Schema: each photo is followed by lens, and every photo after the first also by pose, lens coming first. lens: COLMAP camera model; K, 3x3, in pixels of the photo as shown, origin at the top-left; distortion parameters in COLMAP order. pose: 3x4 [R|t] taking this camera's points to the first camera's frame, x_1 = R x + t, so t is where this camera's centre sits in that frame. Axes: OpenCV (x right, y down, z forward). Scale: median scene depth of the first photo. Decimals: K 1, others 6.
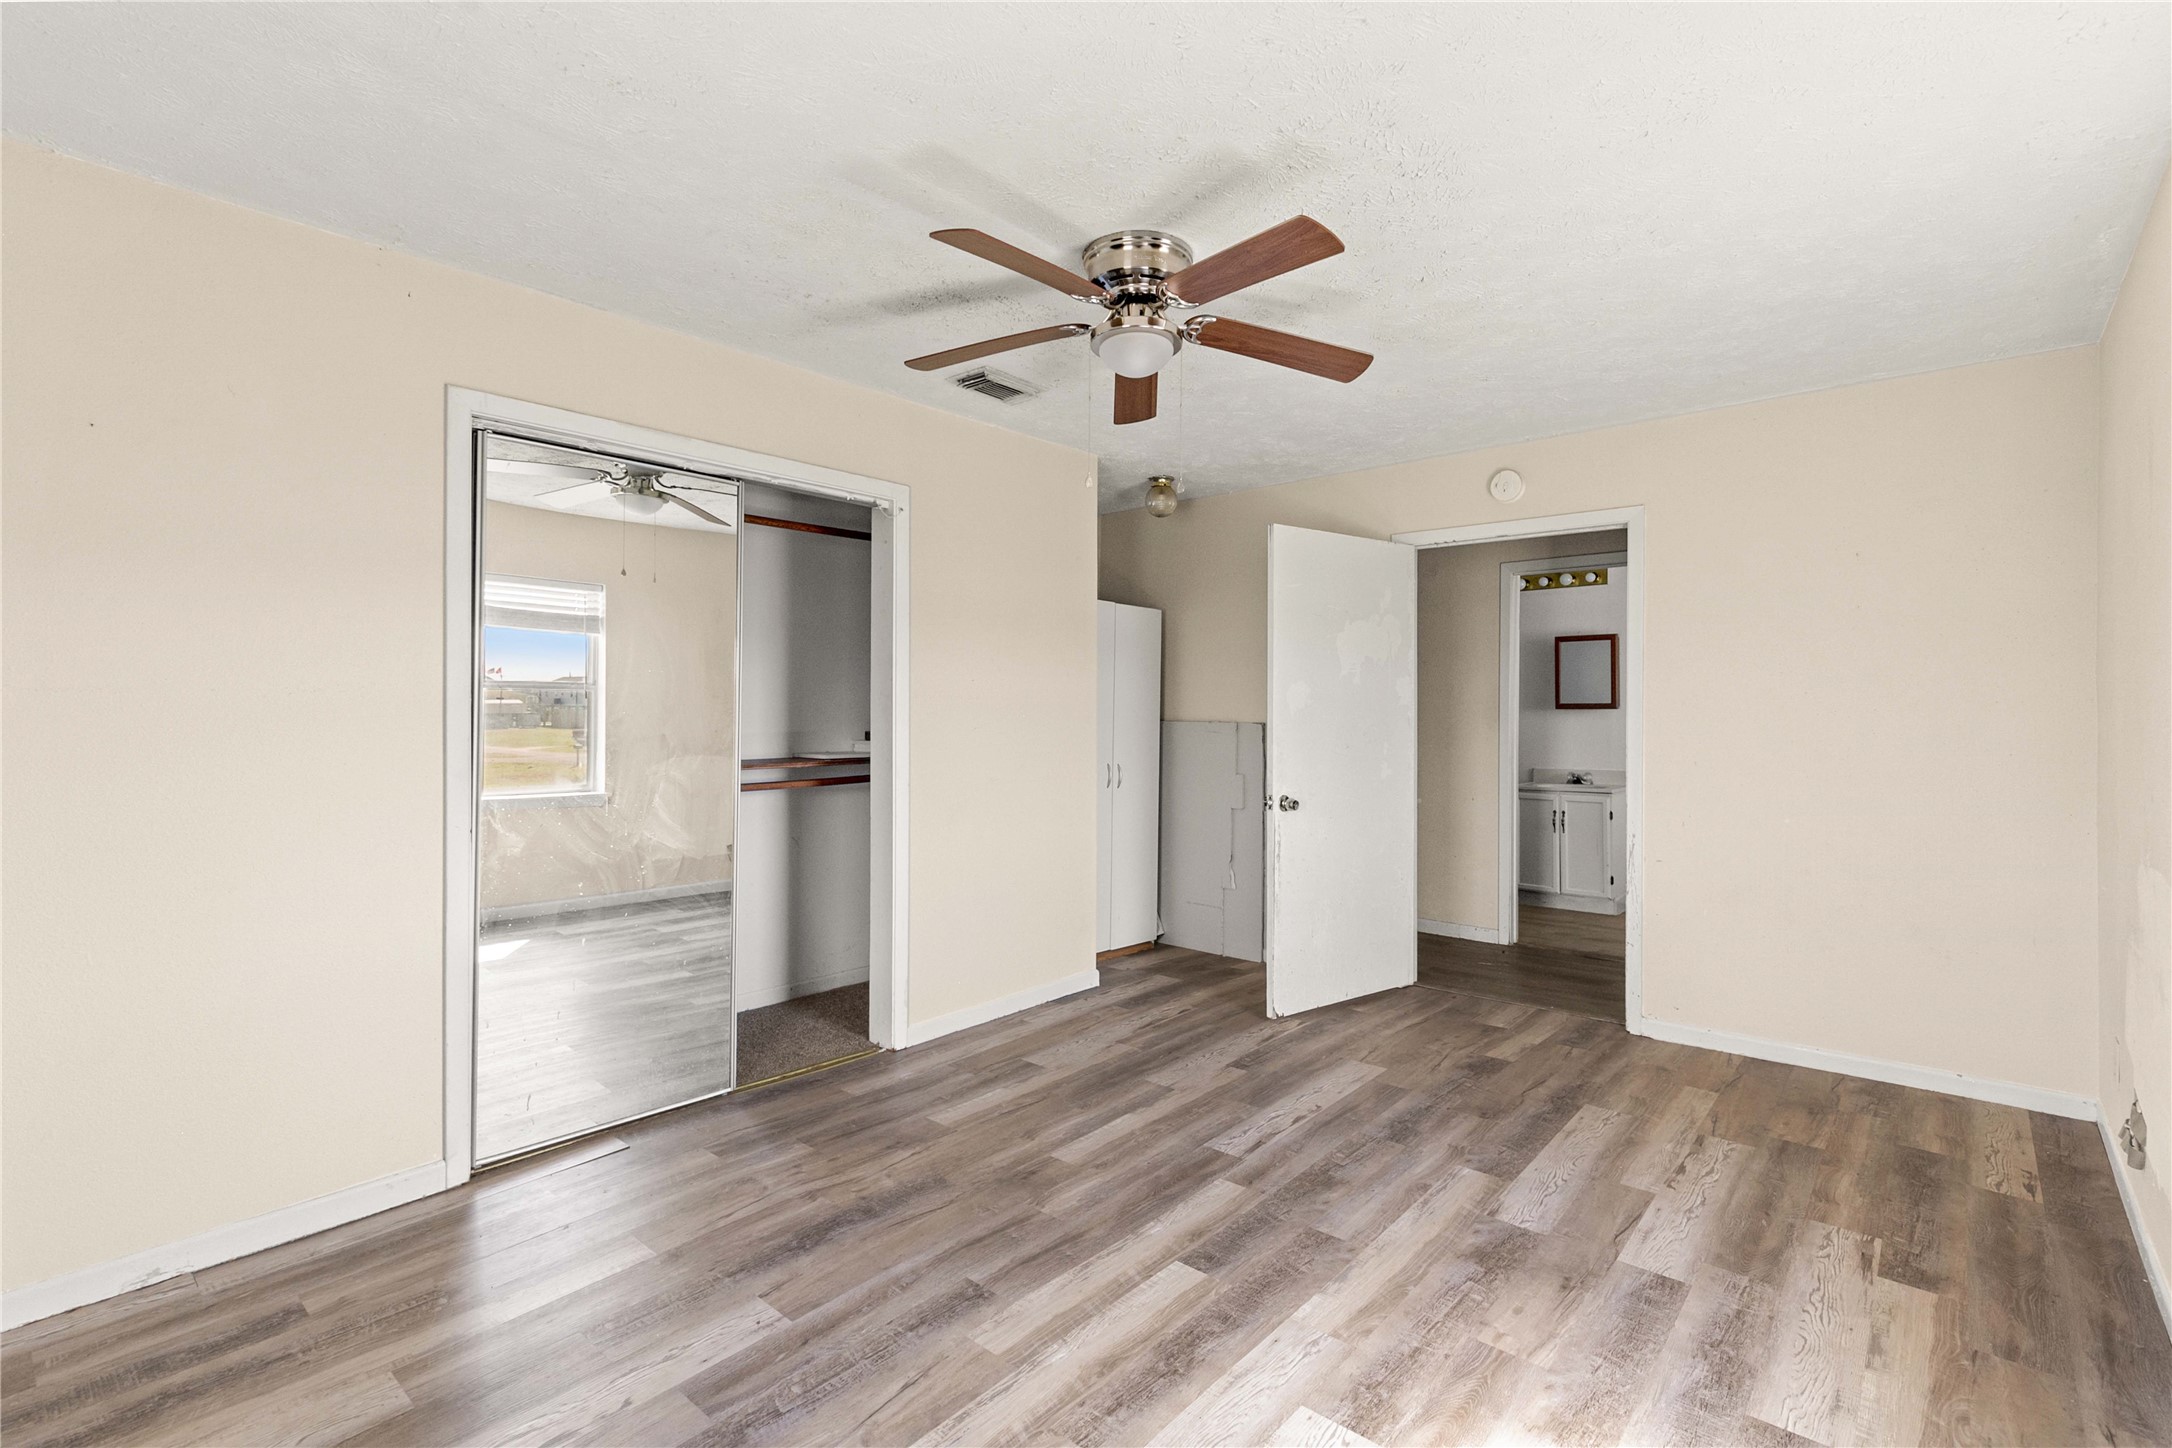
lens RADIAL K [[980.9, 0, 1095.7], [0, 980.9, 736.3], [0, 0, 1]] dist [0.000755, -0.000724]
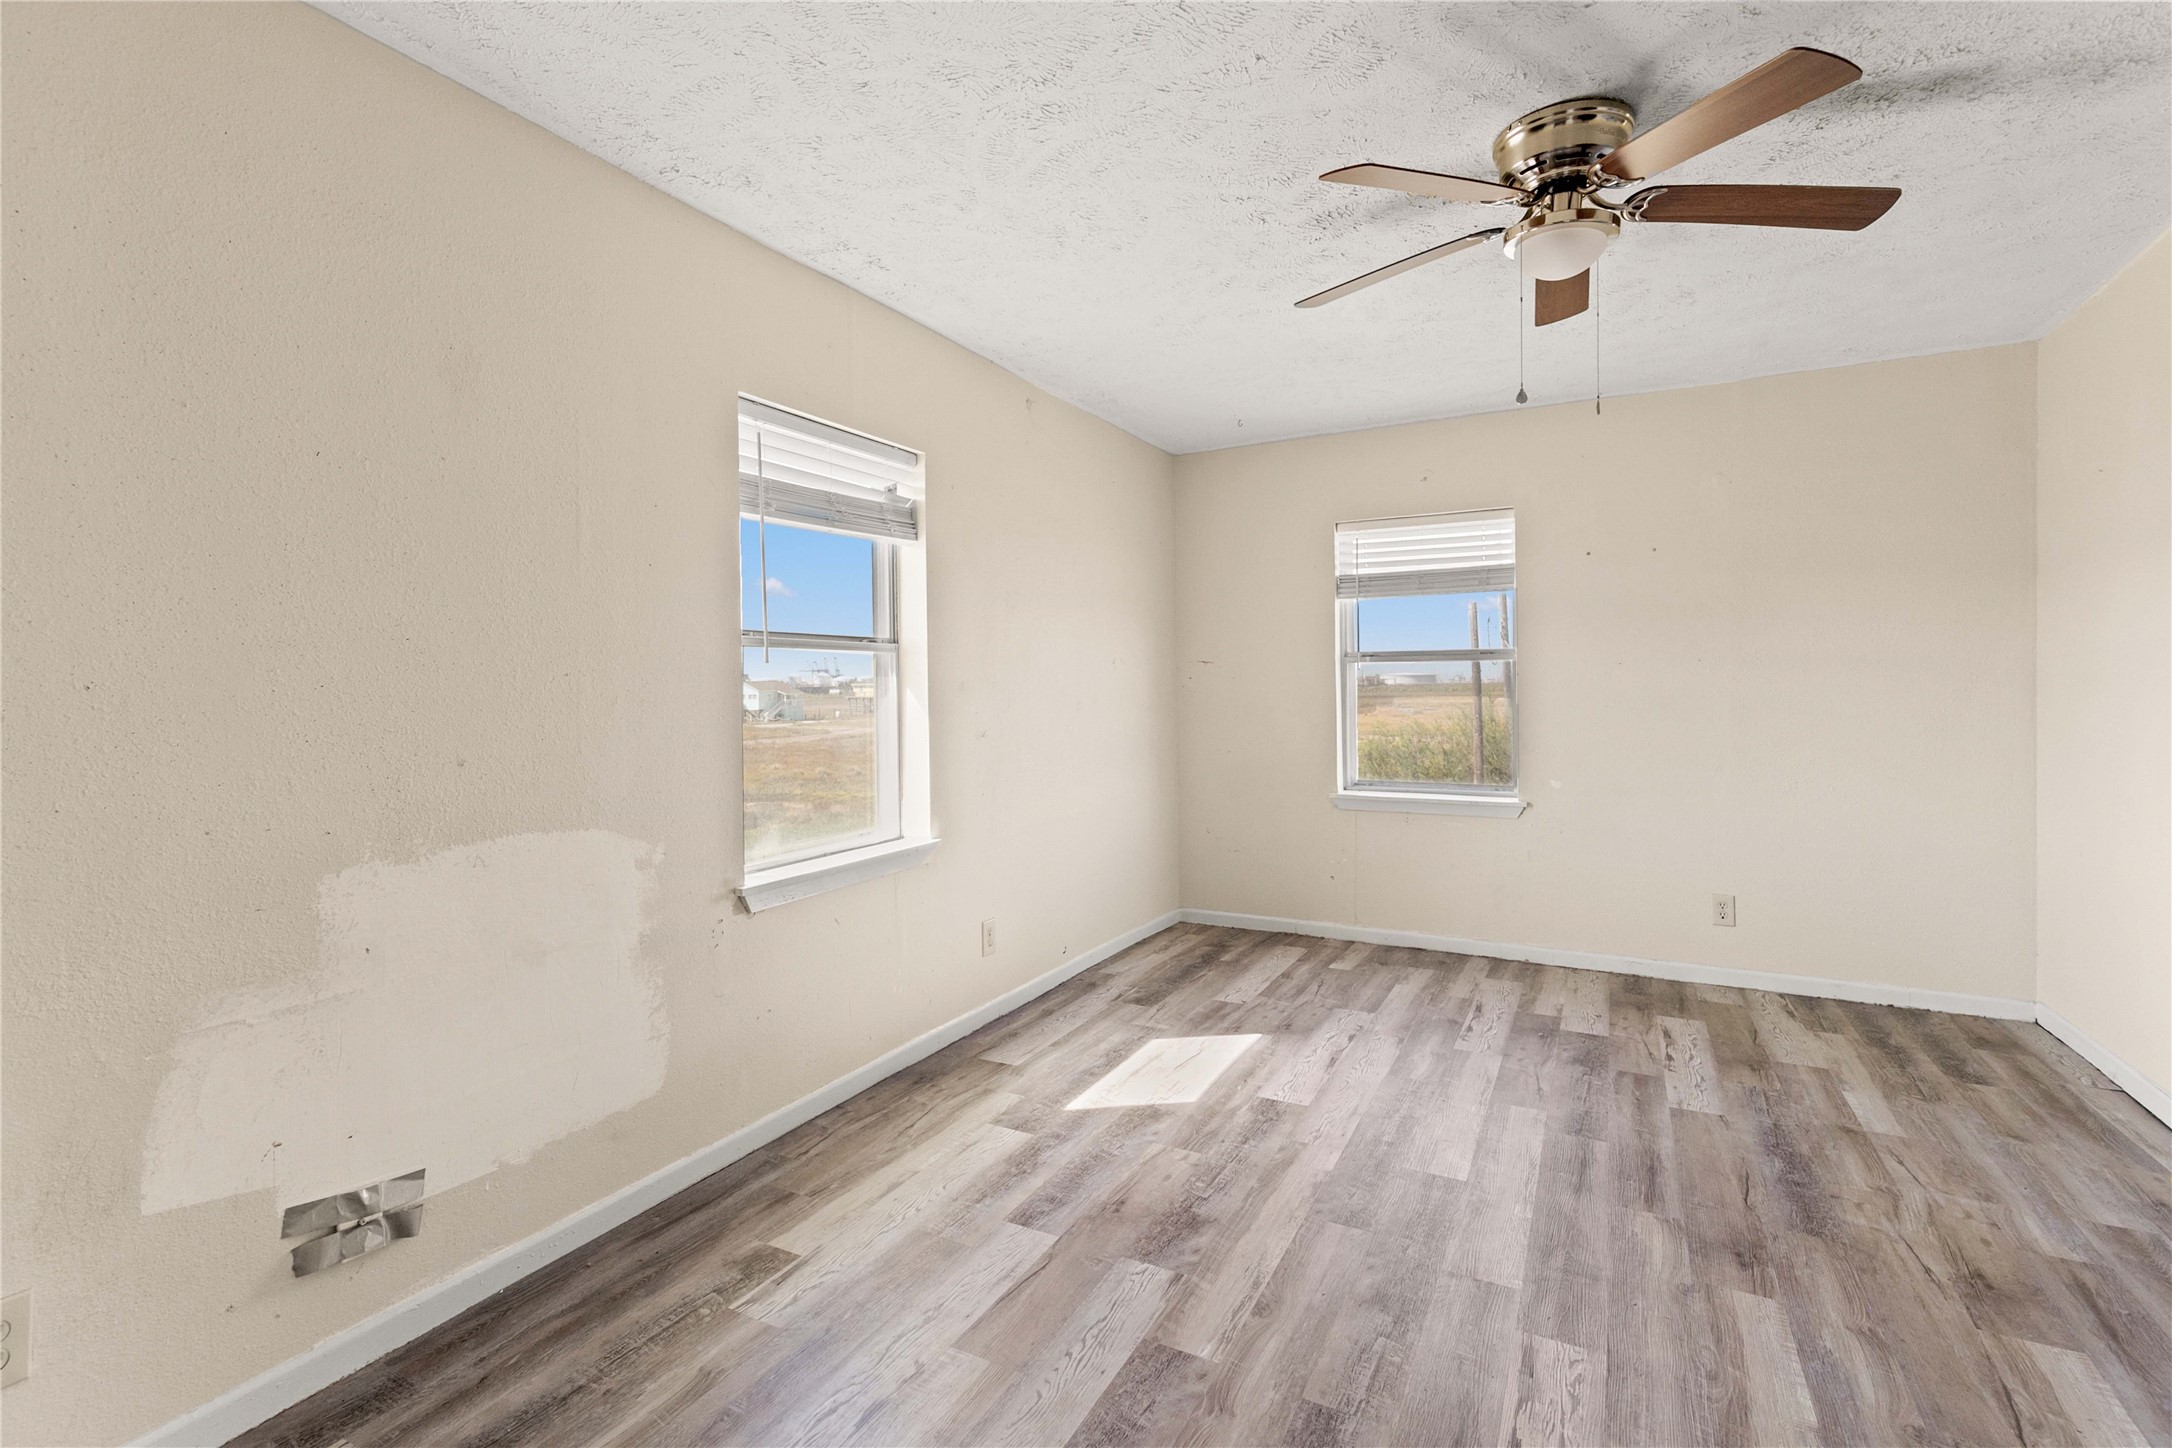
lens RADIAL K [[998.0, 0, 1092.2], [0, 998.0, 688.1], [0, 0, 1]] dist [0.002347, -0.000646]
pose [[-0.972165, 0.005225, -0.234238, 0.689753], [-0.000218, 0.999731, 0.023205, -0.022686], [0.234296, 0.022610, -0.971902, 1.846352]]
